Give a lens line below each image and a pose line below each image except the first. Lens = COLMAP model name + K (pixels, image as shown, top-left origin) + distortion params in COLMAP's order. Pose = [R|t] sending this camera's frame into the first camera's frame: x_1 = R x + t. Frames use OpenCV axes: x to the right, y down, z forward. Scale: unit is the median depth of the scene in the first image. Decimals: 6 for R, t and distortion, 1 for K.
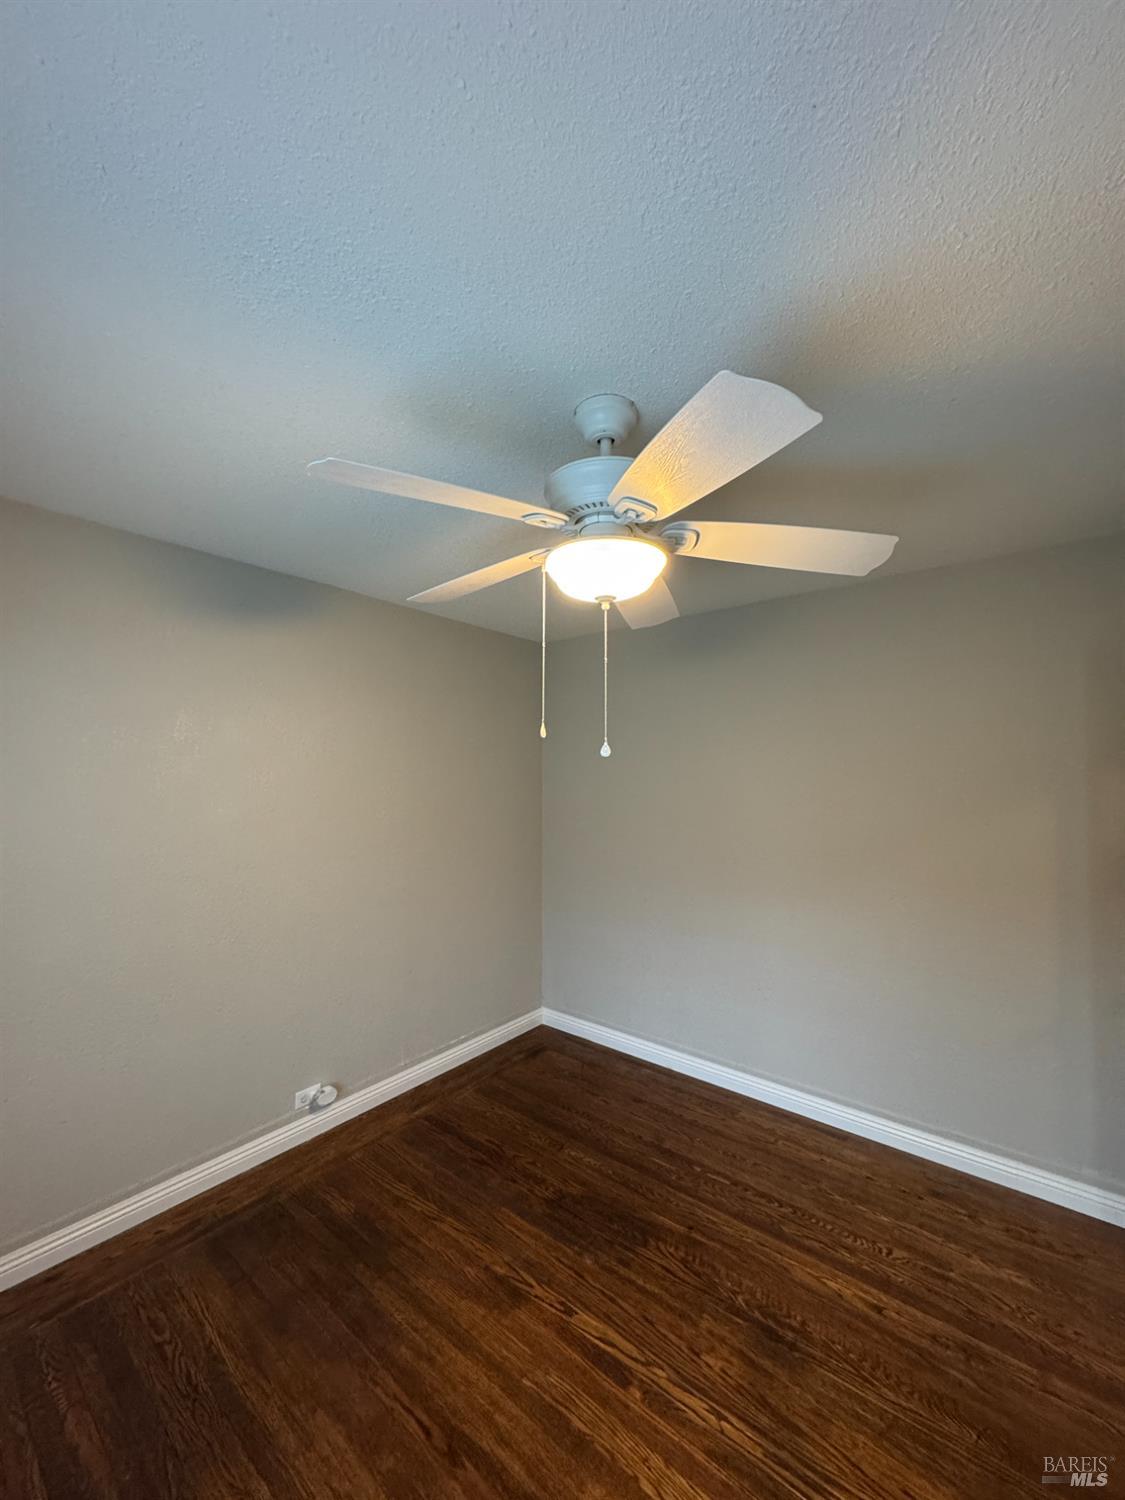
lens RADIAL K [[593.8, 0, 562.8], [0, 593.8, 753.0], [0, 0, 1]] dist [-0.004278, 0.000777]
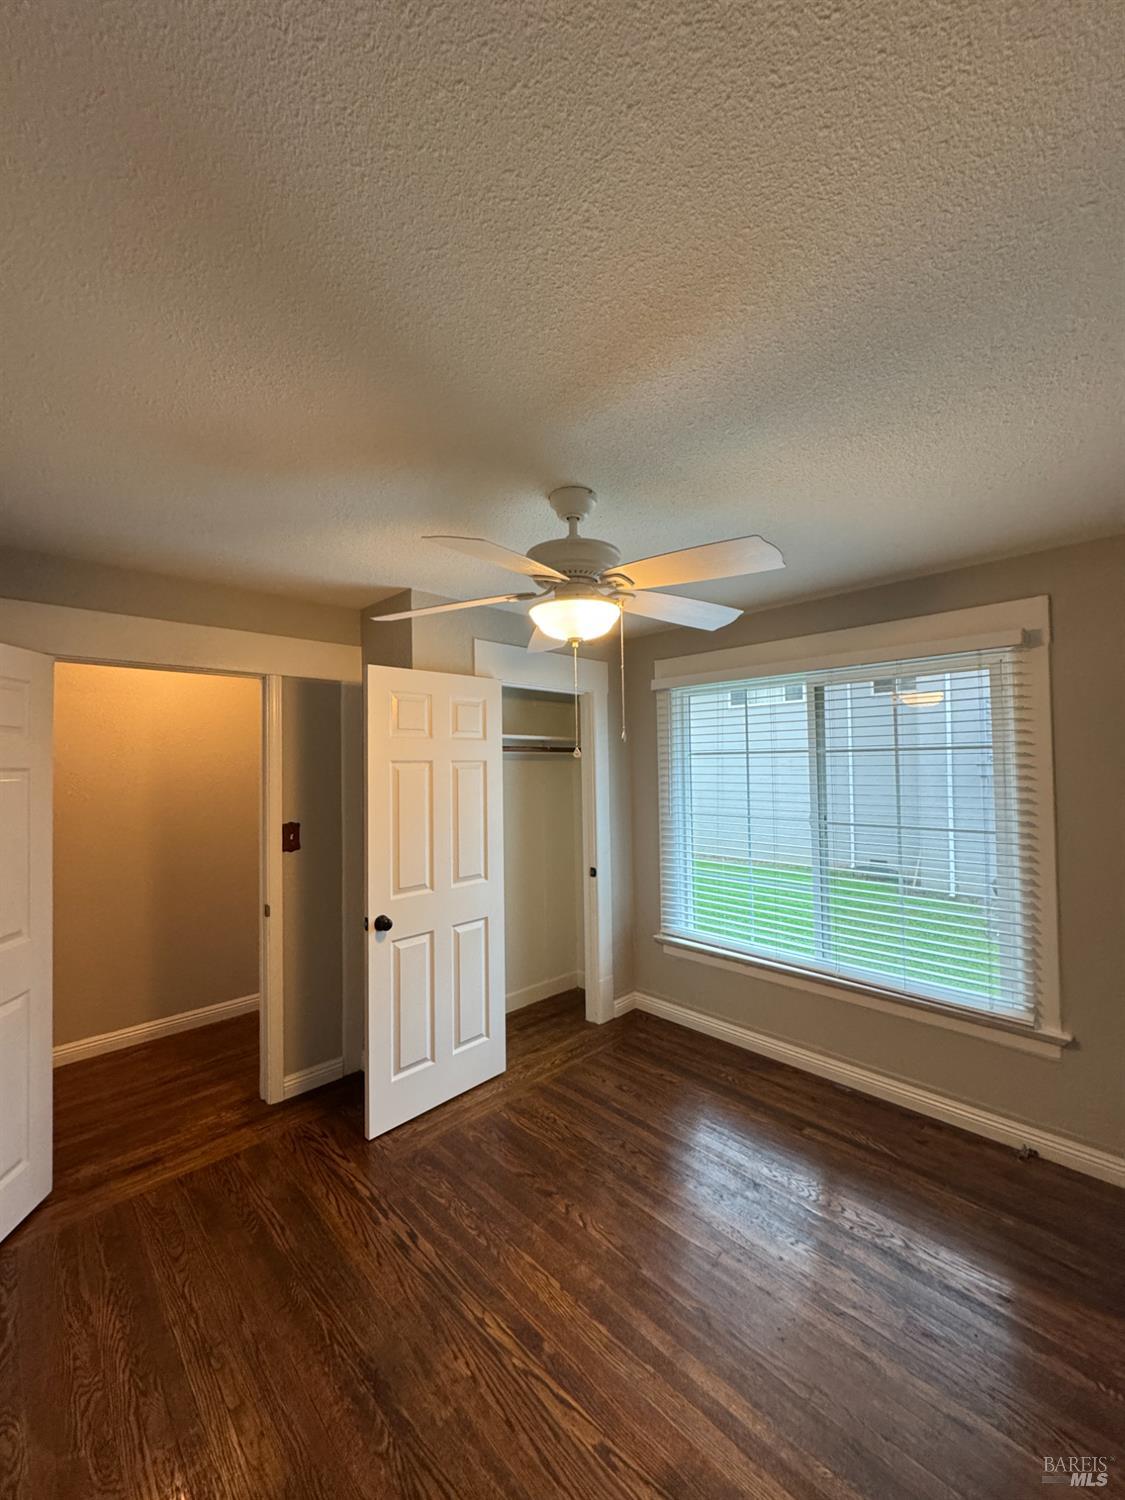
lens RADIAL K [[593.8, 0, 560.9], [0, 593.8, 751.8], [0, 0, 1]] dist [-0.004278, 0.000777]
pose [[-0.993019, 0.011220, 0.117419, -0.036331], [0.005000, 0.998575, -0.053131, 0.052619], [-0.117848, -0.052173, -0.991660, 1.862308]]
